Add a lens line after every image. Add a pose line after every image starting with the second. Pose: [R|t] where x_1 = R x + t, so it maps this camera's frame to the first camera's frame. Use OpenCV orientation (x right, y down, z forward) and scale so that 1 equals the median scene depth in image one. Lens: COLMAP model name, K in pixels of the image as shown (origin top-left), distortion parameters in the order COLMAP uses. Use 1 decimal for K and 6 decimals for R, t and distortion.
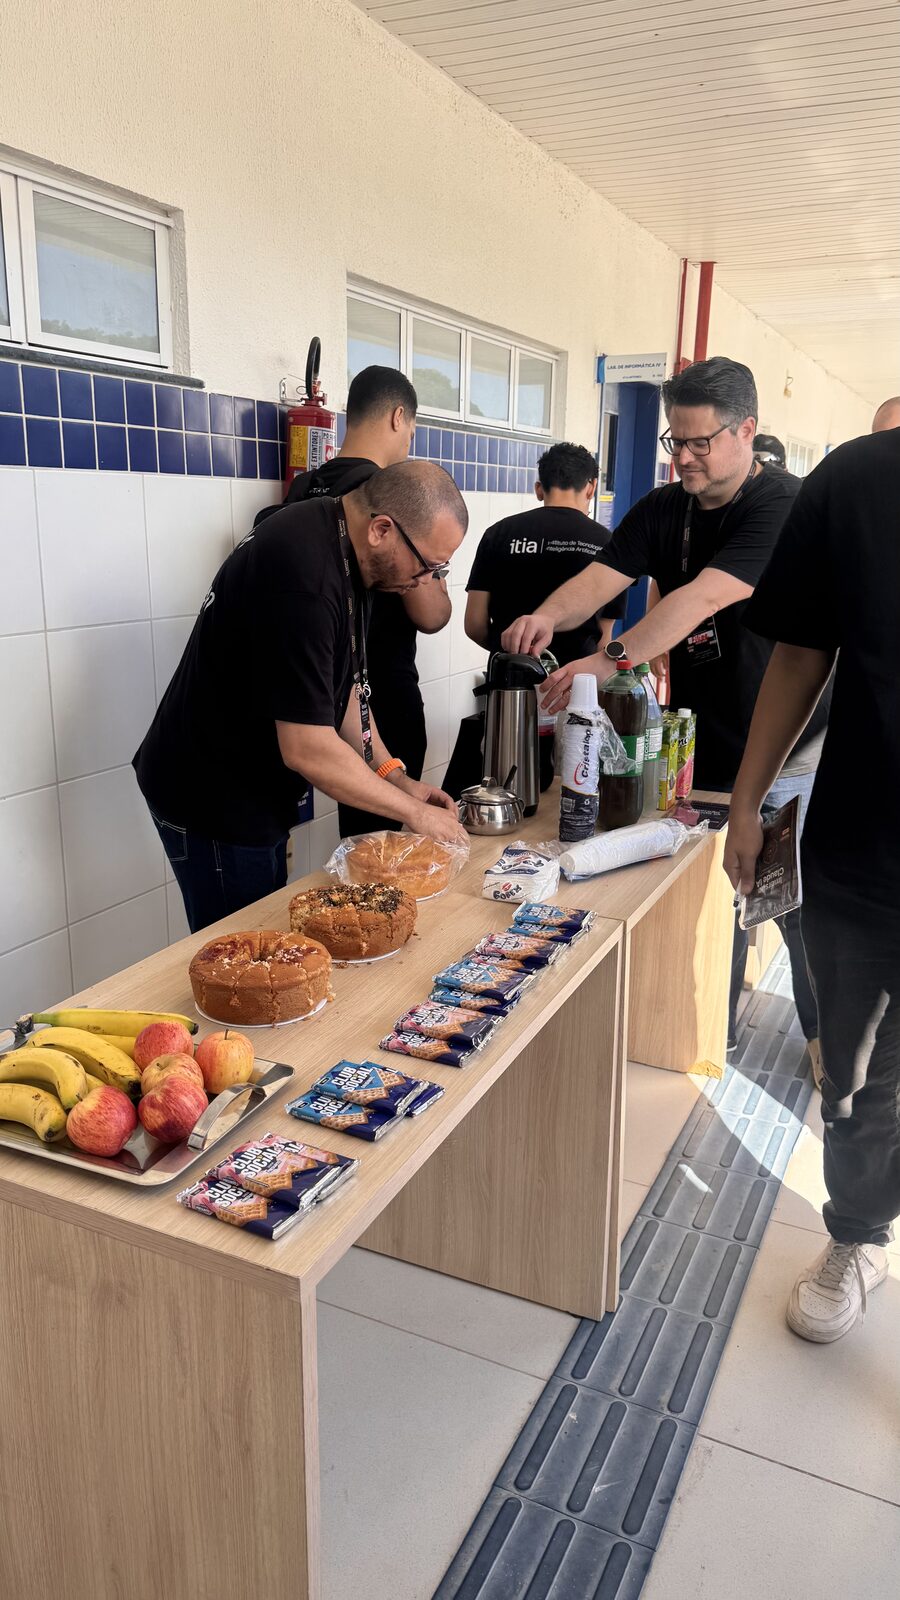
lens RADIAL K [[1168.0, 0, 449.0], [0, 1168.0, 738.7], [0, 0, 1]] dist [0.030662, 0.000359]
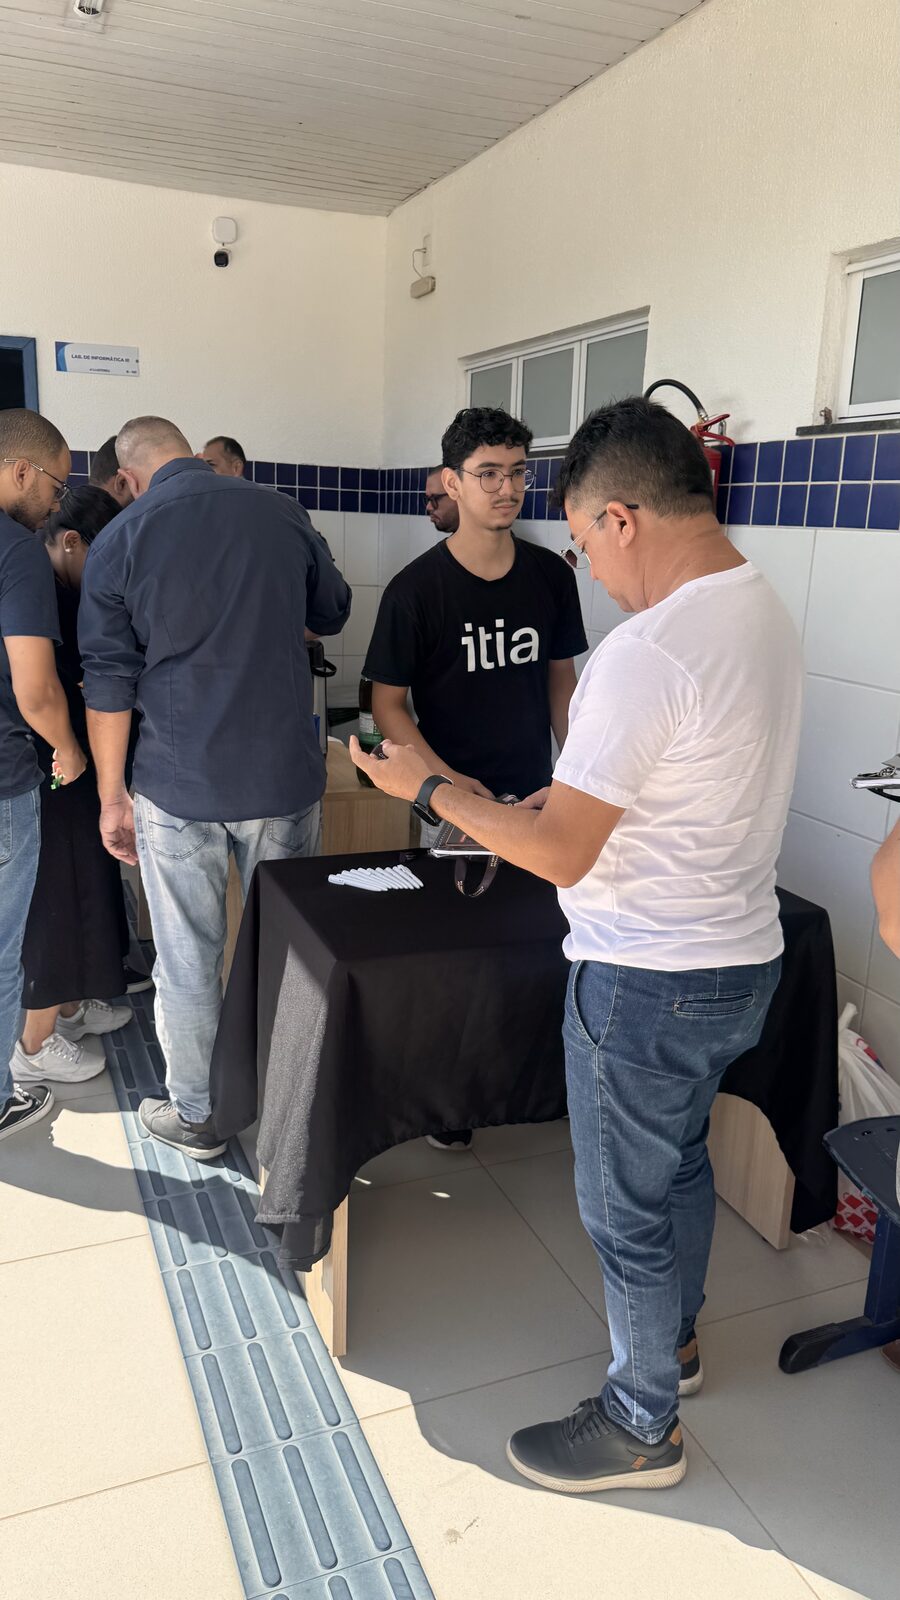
lens RADIAL K [[1161.0, 0, 450.0], [0, 1161.0, 800.0], [0, 0, 1]] dist [0.010439, -0.002605]
pose [[-0.665304, 0.109053, -0.738565, 0.817687], [-0.222312, 0.915457, 0.335432, -0.321027], [0.712704, 0.387357, -0.584814, 1.672068]]
